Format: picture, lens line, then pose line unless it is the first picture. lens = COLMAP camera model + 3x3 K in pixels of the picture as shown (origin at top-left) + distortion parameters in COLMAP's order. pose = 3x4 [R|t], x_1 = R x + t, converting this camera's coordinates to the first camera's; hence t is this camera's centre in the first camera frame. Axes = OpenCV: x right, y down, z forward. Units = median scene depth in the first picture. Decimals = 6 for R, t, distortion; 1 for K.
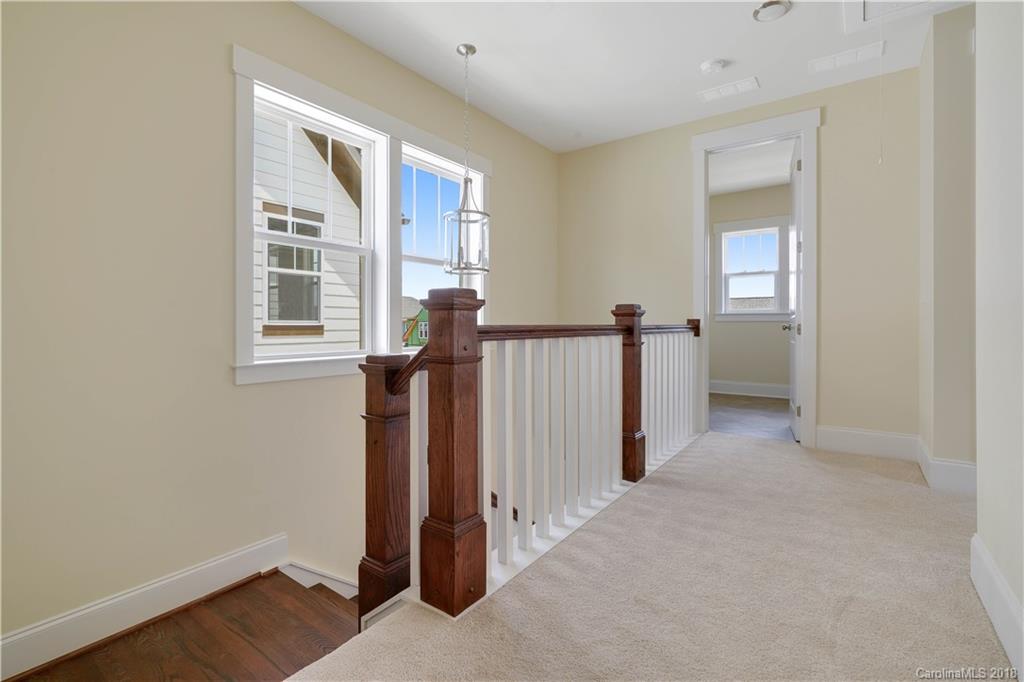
lens RADIAL K [[462.1, 0, 511.2], [0, 462.1, 331.2], [0, 0, 1]] dist [-0.001226, -0.000069]
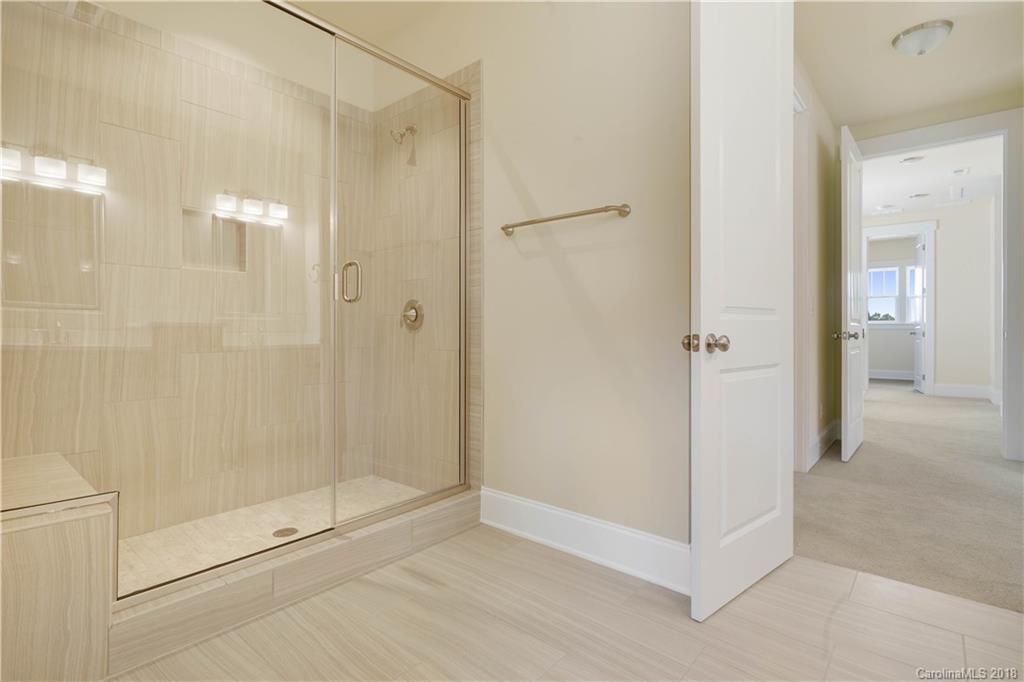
lens RADIAL K [[495.5, 0, 508.0], [0, 495.5, 330.4], [0, 0, 1]] dist [-0.001561, -0.000336]
pose [[0.996285, 0.008023, -0.085747, -0.773240], [-0.008822, 0.999921, -0.008943, 0.011535], [0.085668, 0.009666, 0.996277, -1.002637]]
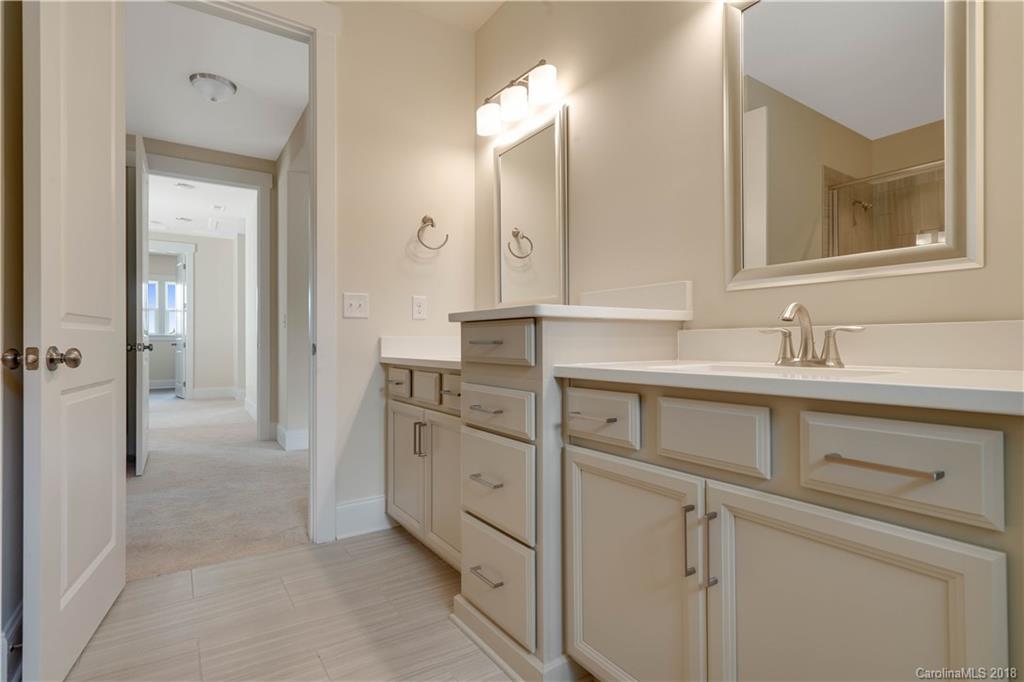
lens RADIAL K [[495.5, 0, 505.0], [0, 495.5, 338.4], [0, 0, 1]] dist [-0.001561, -0.000336]
pose [[0.348391, 0.011717, 0.937276, -0.834112], [0.008856, 0.999836, -0.015790, 0.011596], [-0.937307, 0.013801, 0.348231, -0.978126]]
